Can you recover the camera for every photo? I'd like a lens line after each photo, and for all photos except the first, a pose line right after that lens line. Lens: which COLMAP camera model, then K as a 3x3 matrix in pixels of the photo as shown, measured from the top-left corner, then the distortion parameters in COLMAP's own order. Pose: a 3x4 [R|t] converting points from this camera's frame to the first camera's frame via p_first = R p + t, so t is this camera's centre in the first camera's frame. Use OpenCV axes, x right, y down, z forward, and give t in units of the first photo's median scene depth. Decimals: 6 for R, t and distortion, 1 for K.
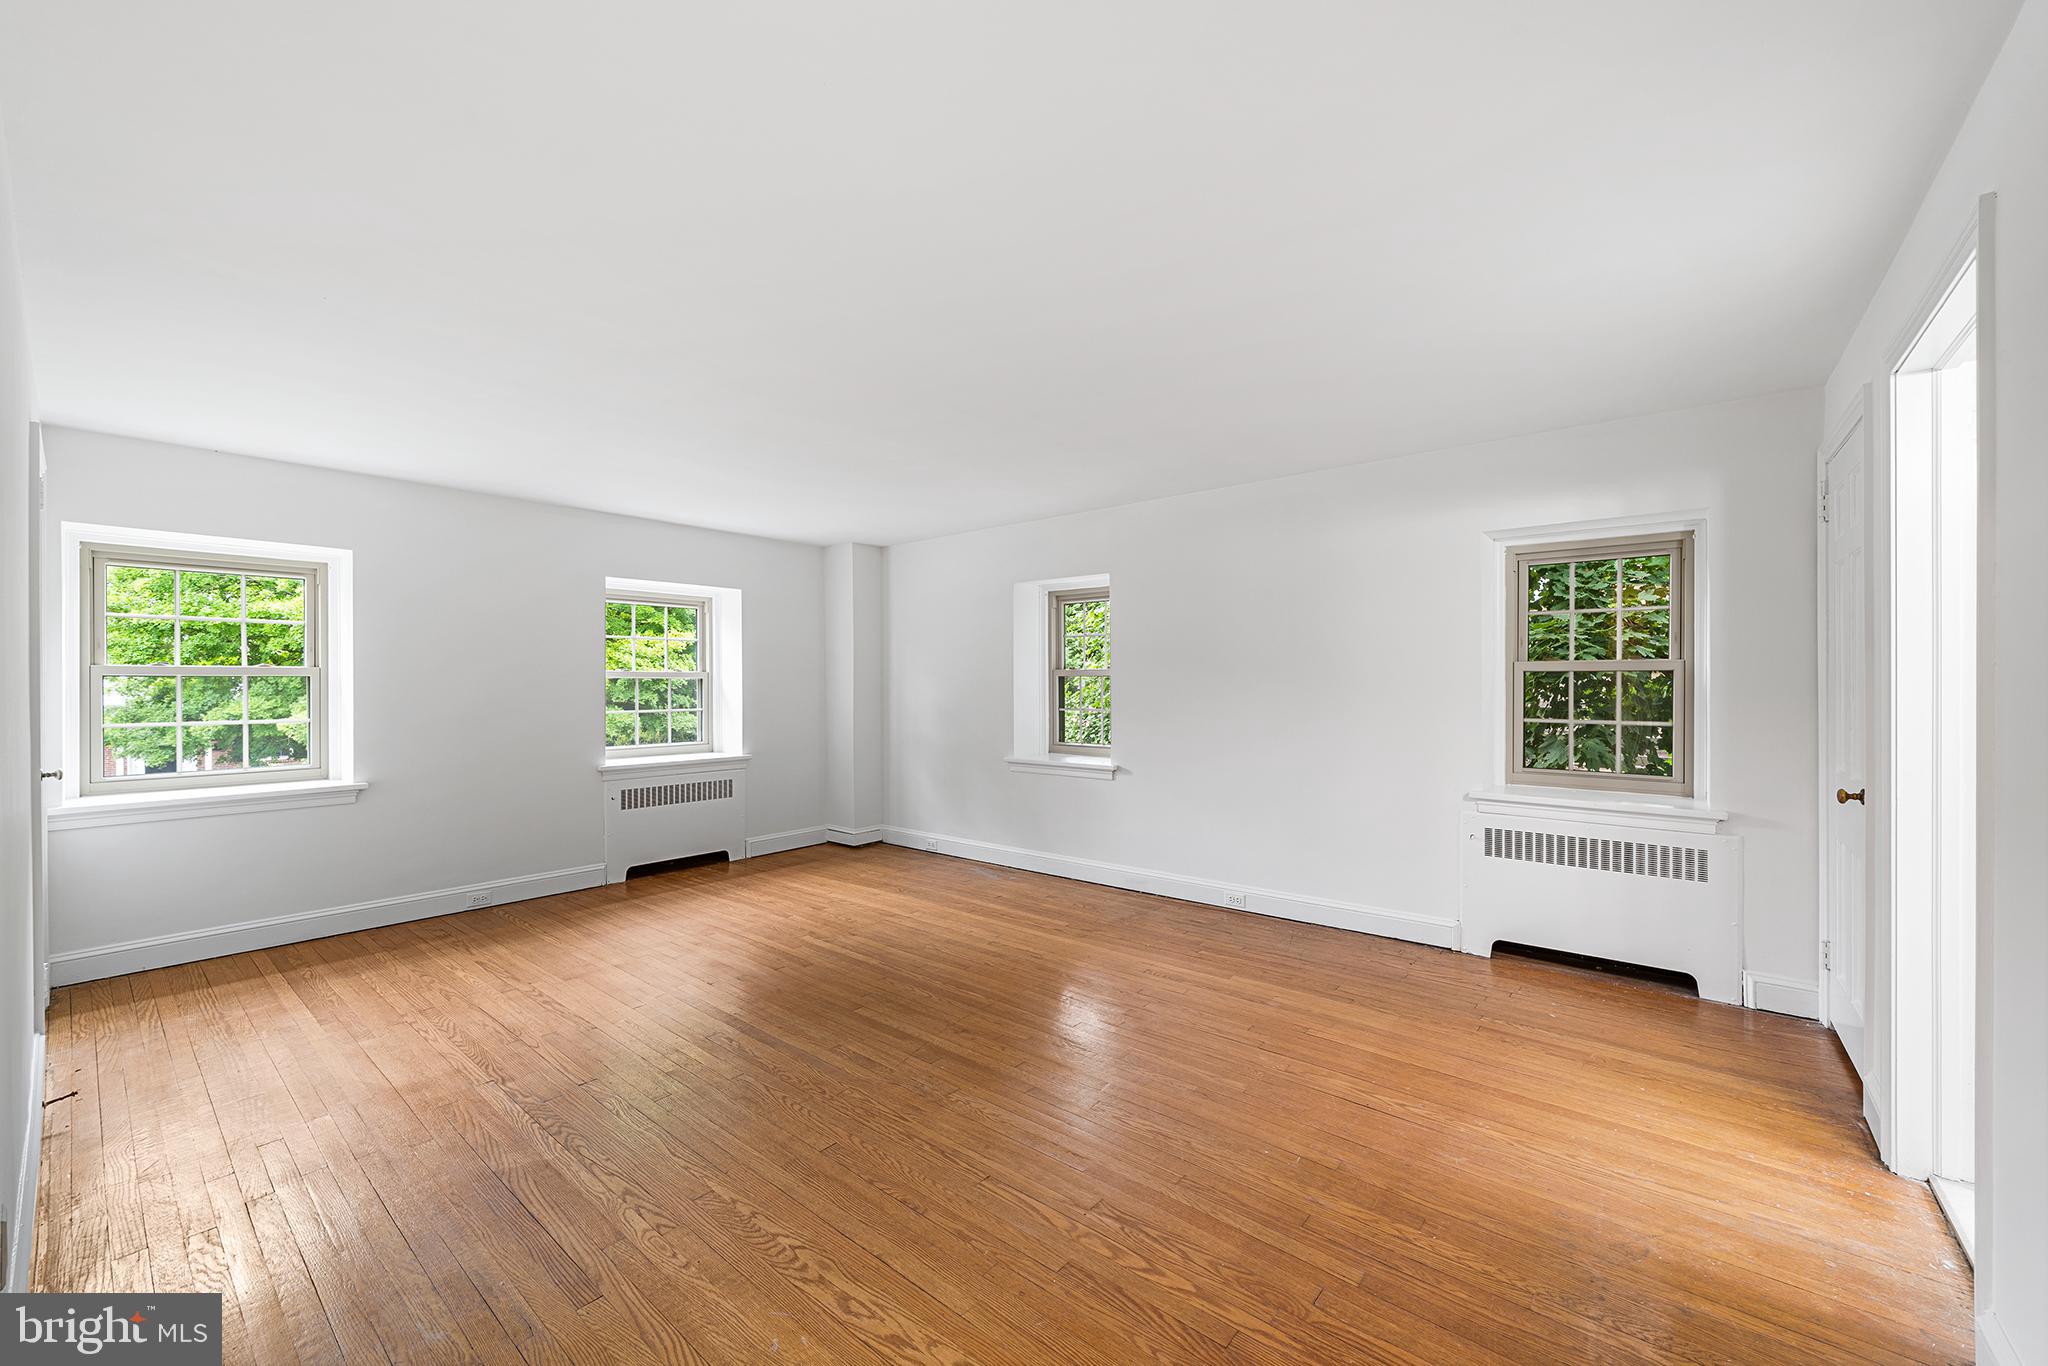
lens RADIAL K [[781.2, 0, 1017.0], [0, 781.2, 686.1], [0, 0, 1]] dist [-0.001111, -0.000430]
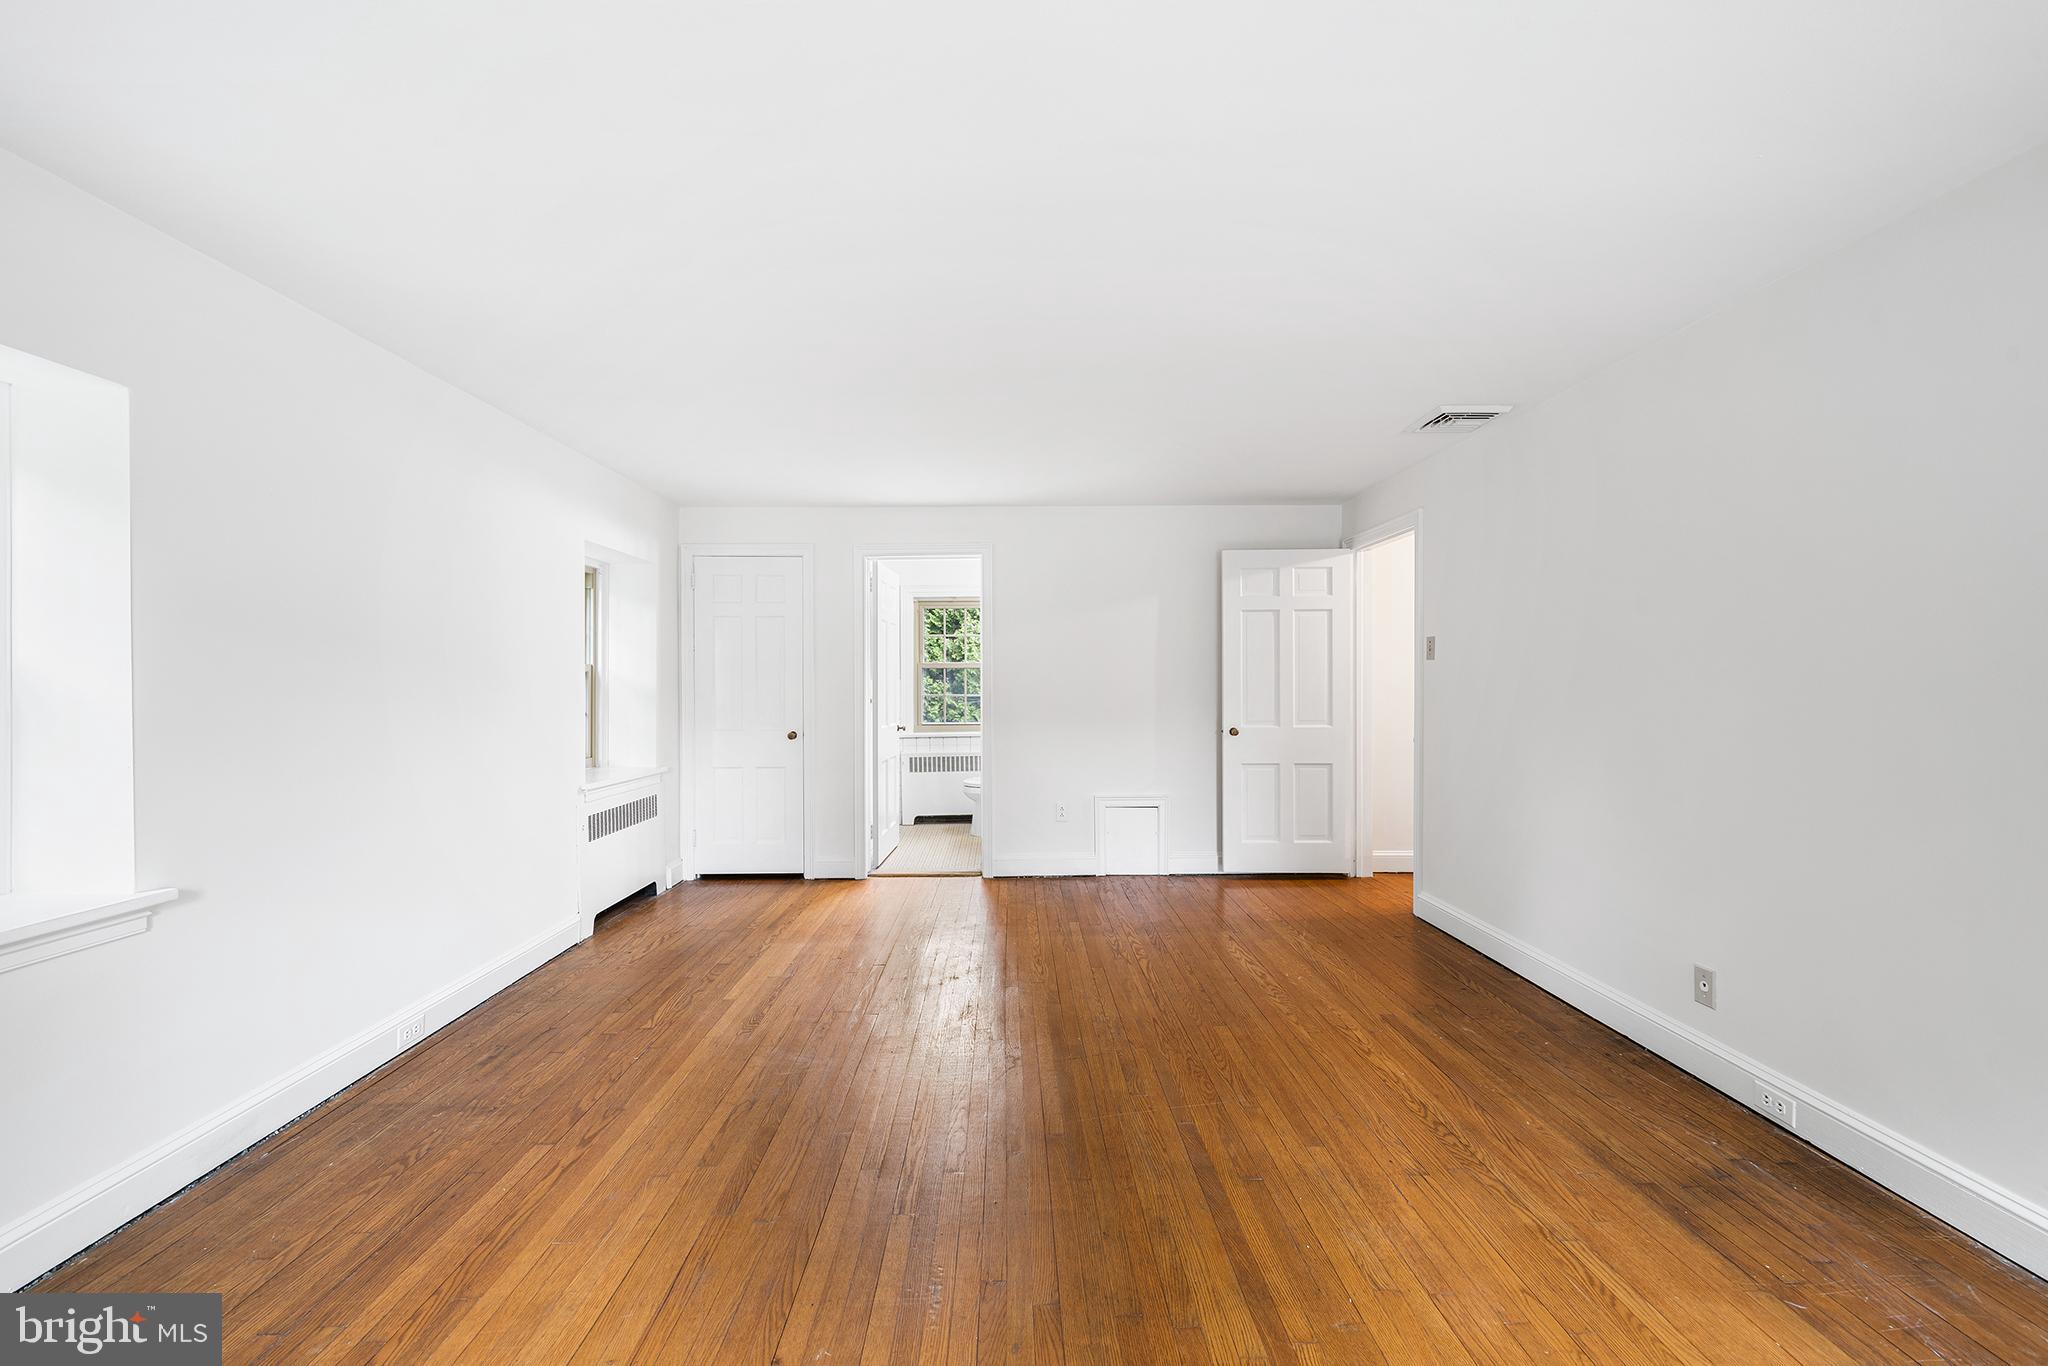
lens RADIAL K [[781.2, 0, 1017.0], [0, 781.2, 686.1], [0, 0, 1]] dist [-0.001111, -0.000430]
pose [[-0.642638, 0.000539, 0.766170, -0.613403], [0.008729, 0.999940, 0.006618, -0.001503], [-0.766120, 0.010941, -0.642604, 1.245238]]
